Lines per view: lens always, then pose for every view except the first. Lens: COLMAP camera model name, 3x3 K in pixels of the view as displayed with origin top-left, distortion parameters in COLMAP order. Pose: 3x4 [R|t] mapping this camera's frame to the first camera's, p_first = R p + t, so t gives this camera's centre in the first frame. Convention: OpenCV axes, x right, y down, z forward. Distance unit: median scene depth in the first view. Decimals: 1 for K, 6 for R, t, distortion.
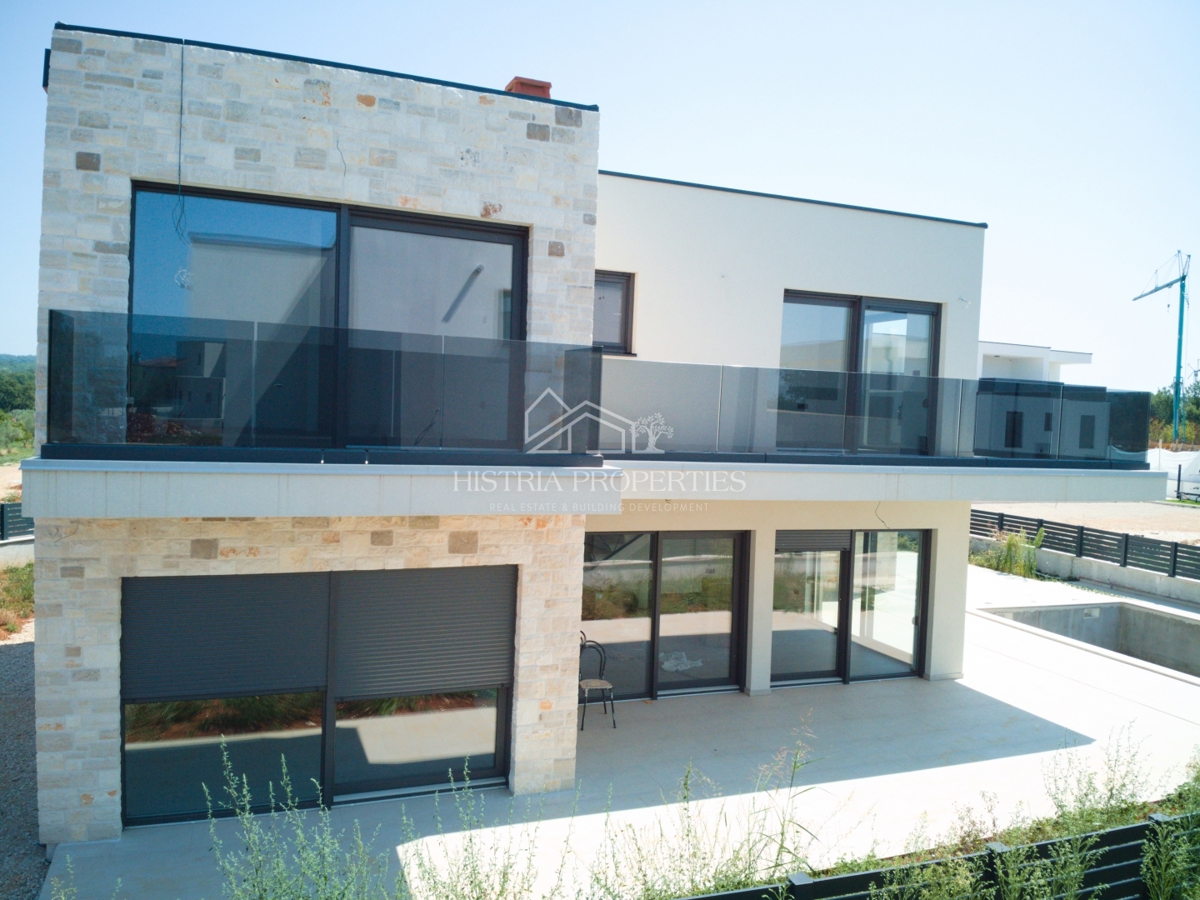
lens RADIAL K [[885.0, 0, 589.7], [0, 885.0, 449.6], [0, 0, 1]] dist [0.012491, -0.027025]
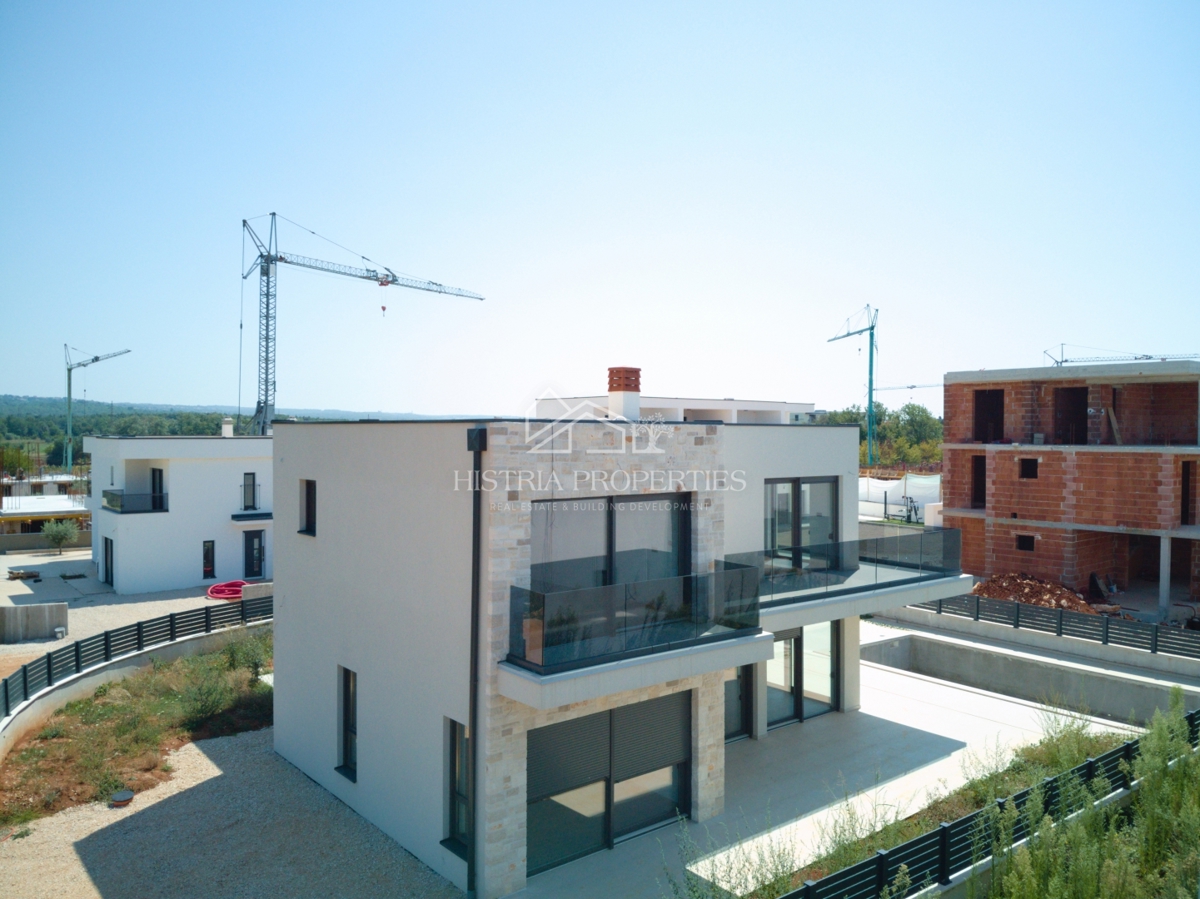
lens RADIAL K [[907.8, 0, 606.9], [0, 907.8, 451.9], [0, 0, 1]] dist [0.066704, -0.007875]
pose [[0.946121, -0.040685, 0.321246, -0.793646], [0.045462, 0.998939, -0.007378, -0.320694], [-0.320605, 0.021584, 0.946967, -0.630506]]
